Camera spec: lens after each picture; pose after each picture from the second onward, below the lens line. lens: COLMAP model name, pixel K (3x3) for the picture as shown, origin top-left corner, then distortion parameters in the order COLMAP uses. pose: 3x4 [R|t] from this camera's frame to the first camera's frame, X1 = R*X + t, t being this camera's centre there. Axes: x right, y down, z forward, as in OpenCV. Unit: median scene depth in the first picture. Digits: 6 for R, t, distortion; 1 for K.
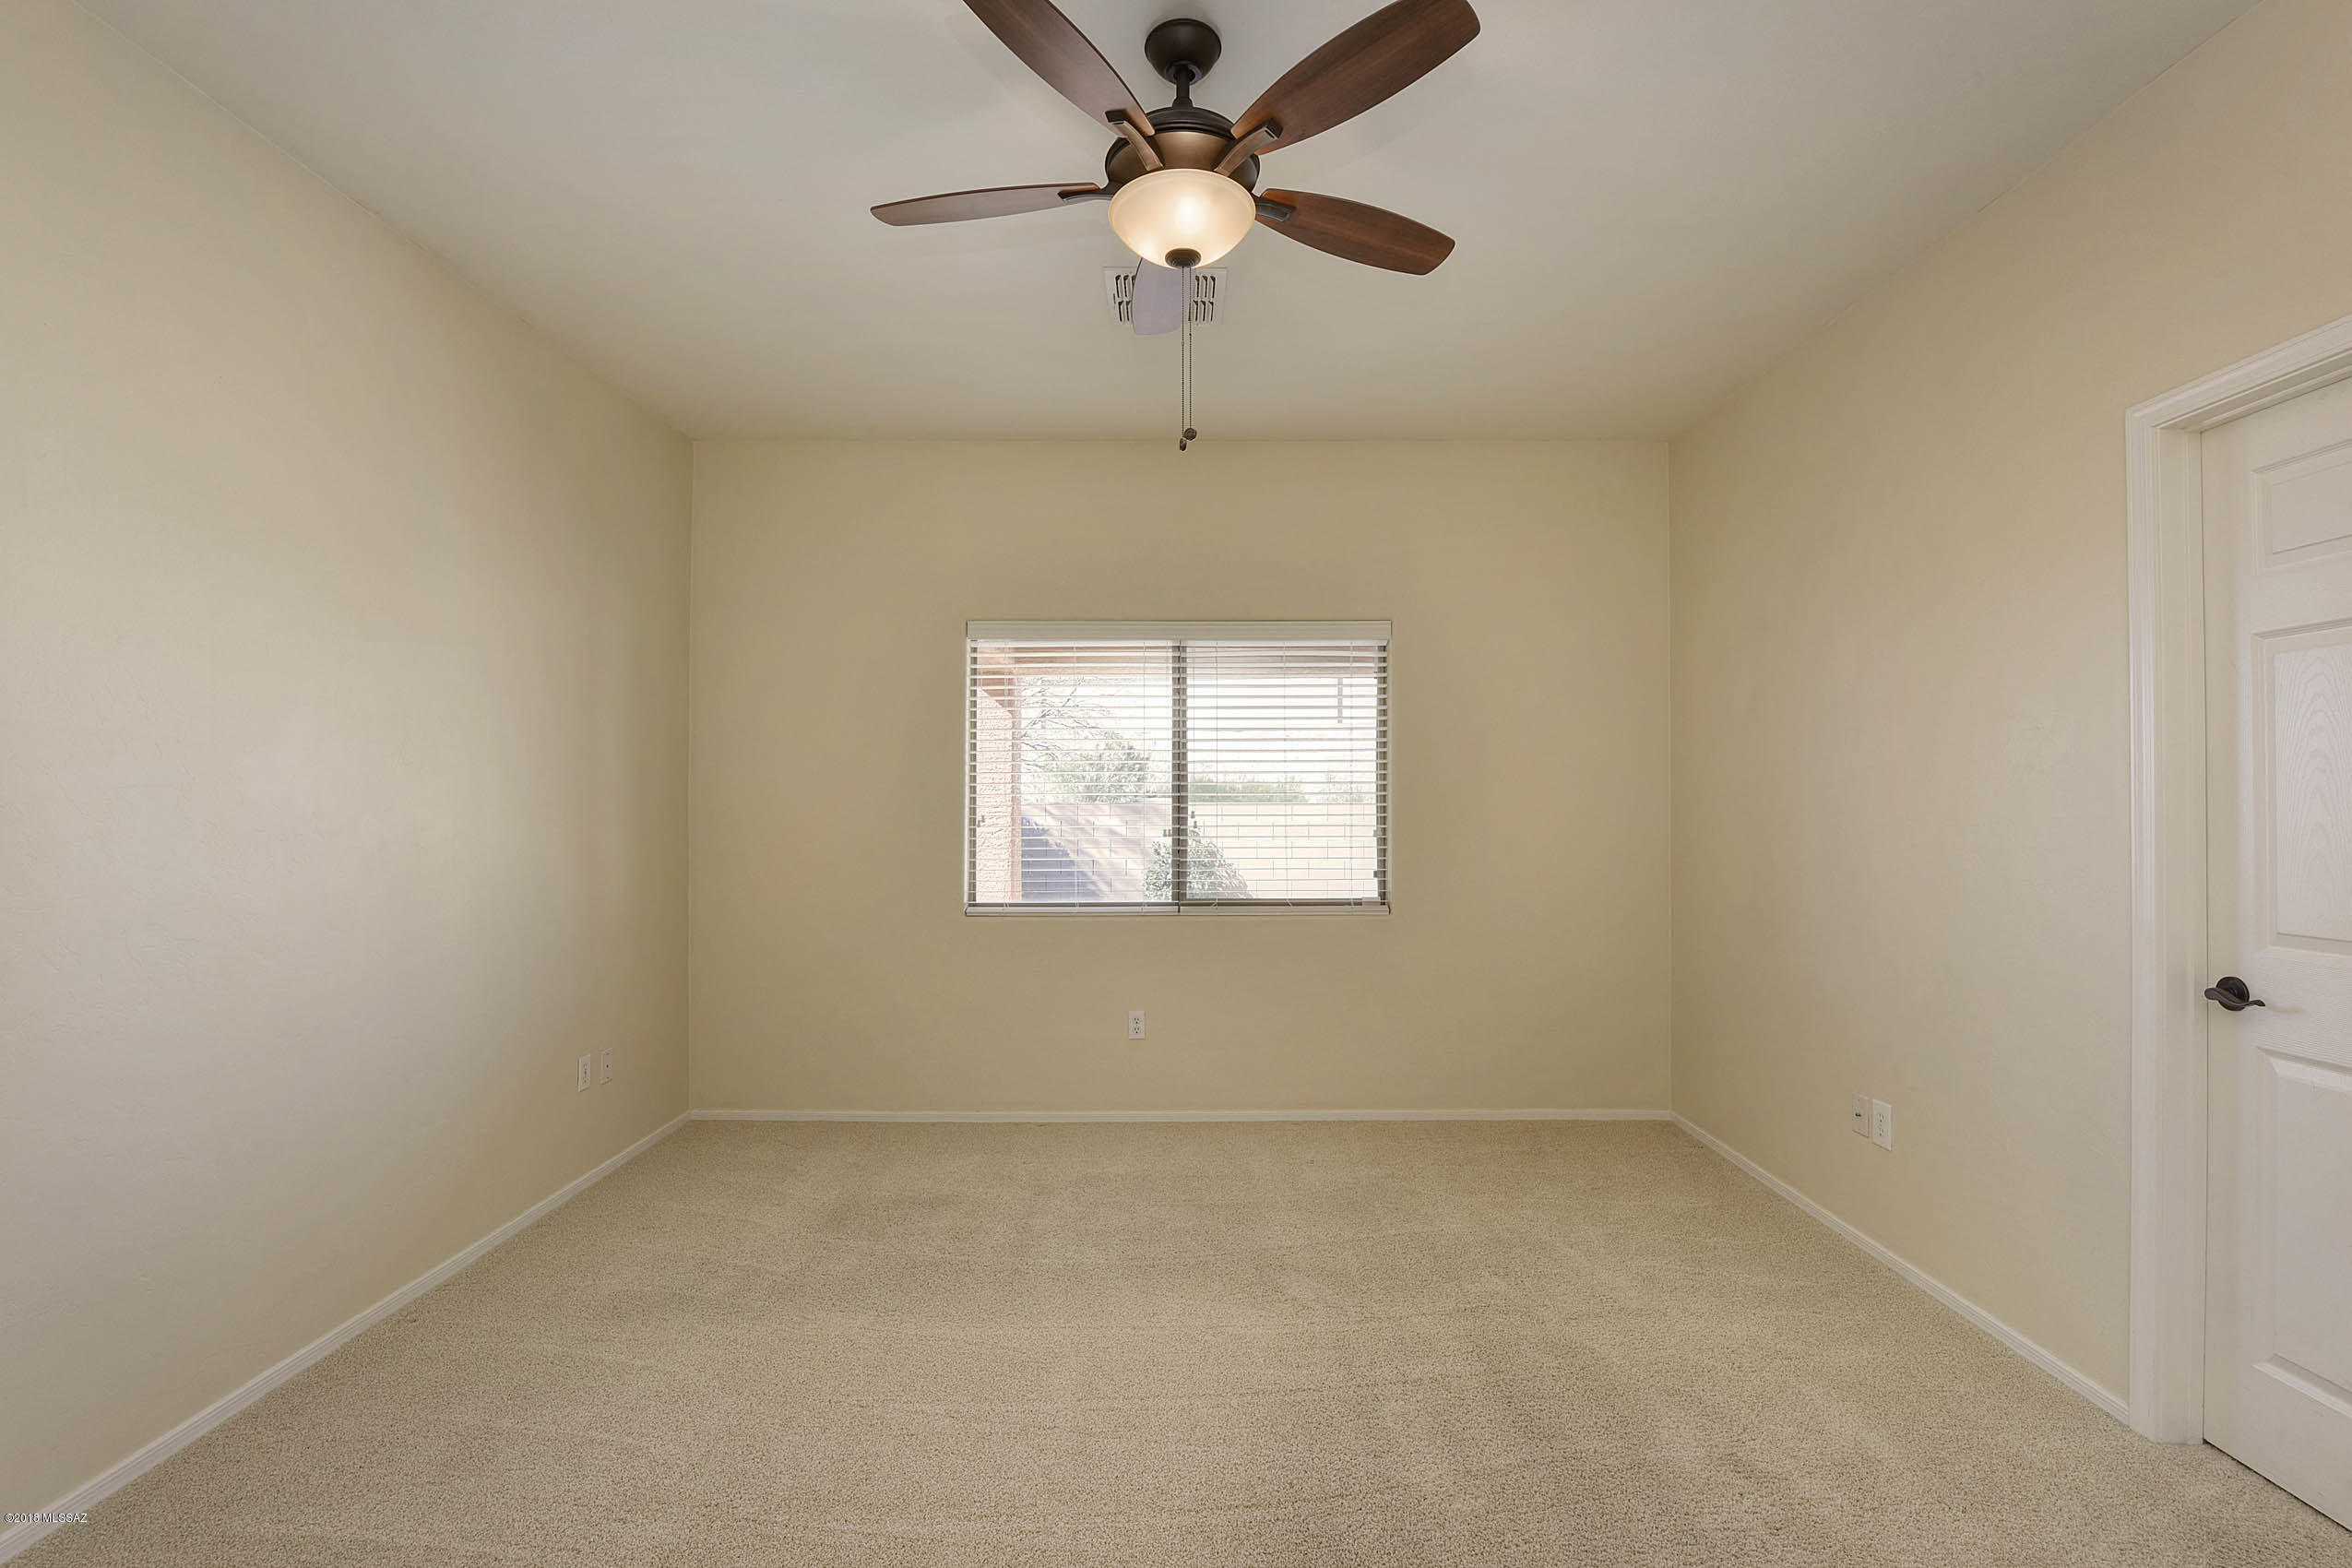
lens RADIAL K [[1086.8, 0, 1163.6], [0, 1086.8, 793.9], [0, 0, 1]] dist [-0.004167, -0.001711]
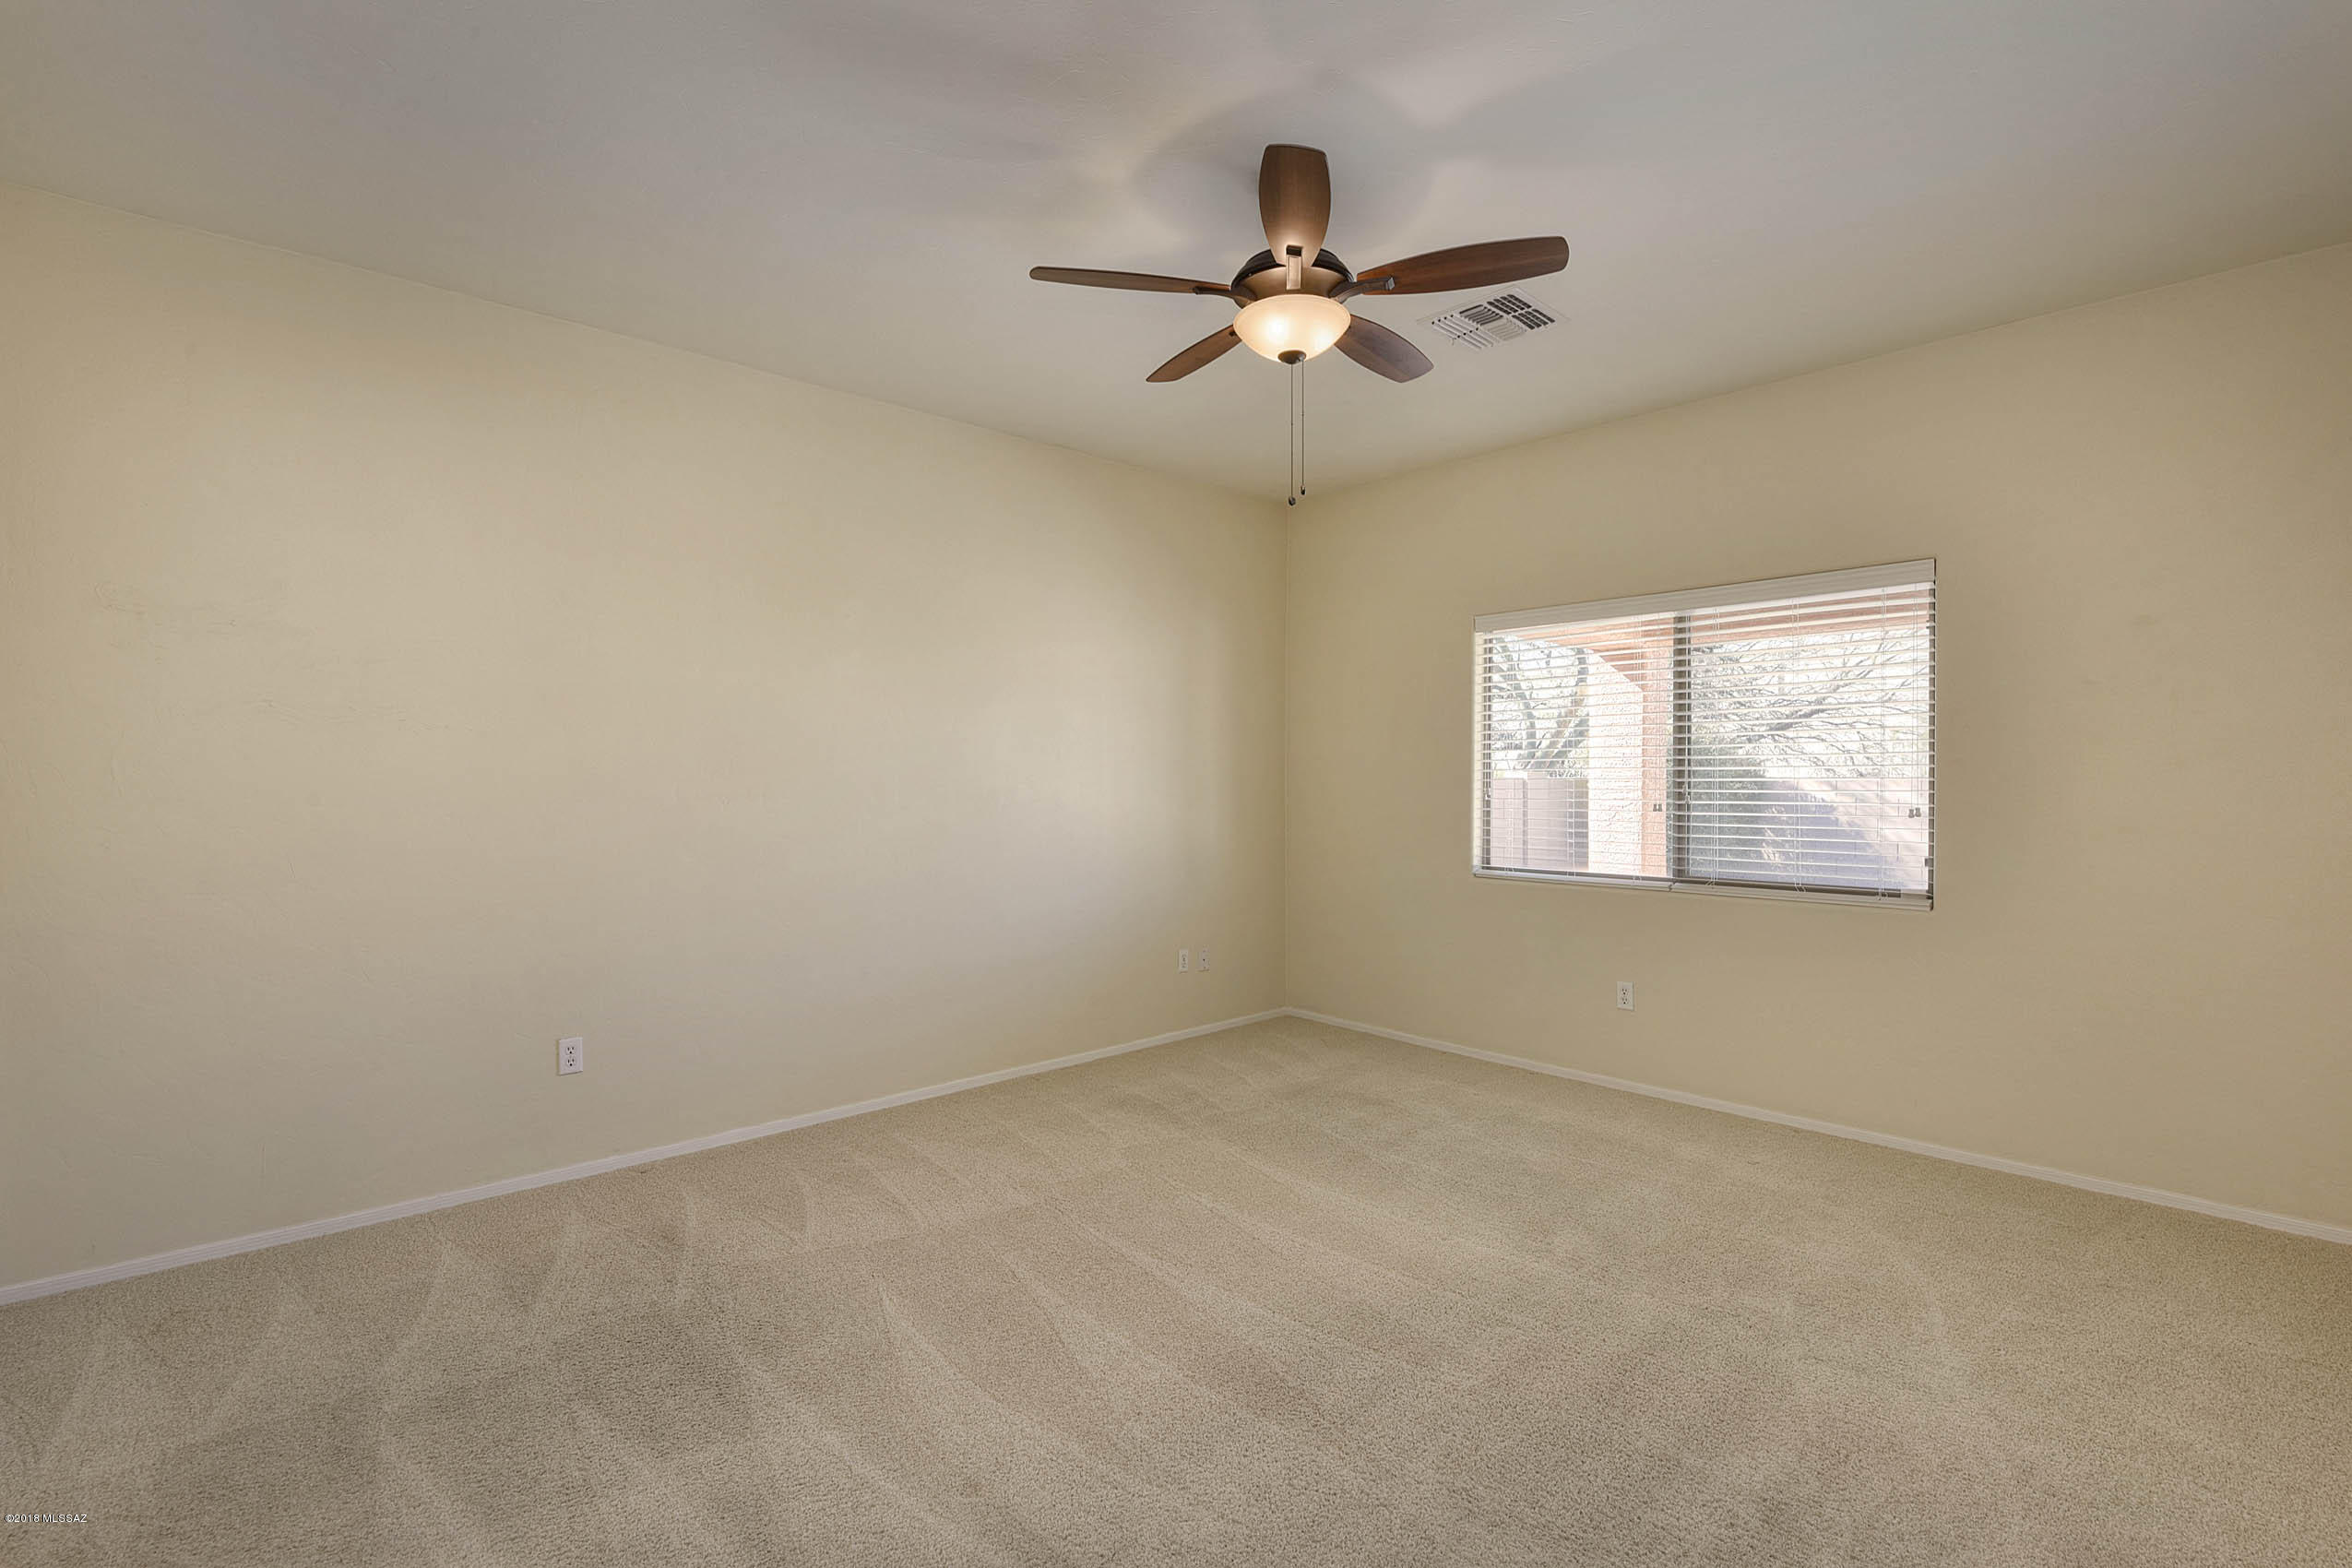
lens RADIAL K [[1086.8, 0, 1184.0], [0, 1086.8, 778.6], [0, 0, 1]] dist [-0.004167, -0.001711]
pose [[0.669367, 0.002952, -0.742926, 0.454487], [0.005320, 0.999947, 0.008767, -0.001412], [0.742913, -0.009820, 0.669316, 0.016334]]
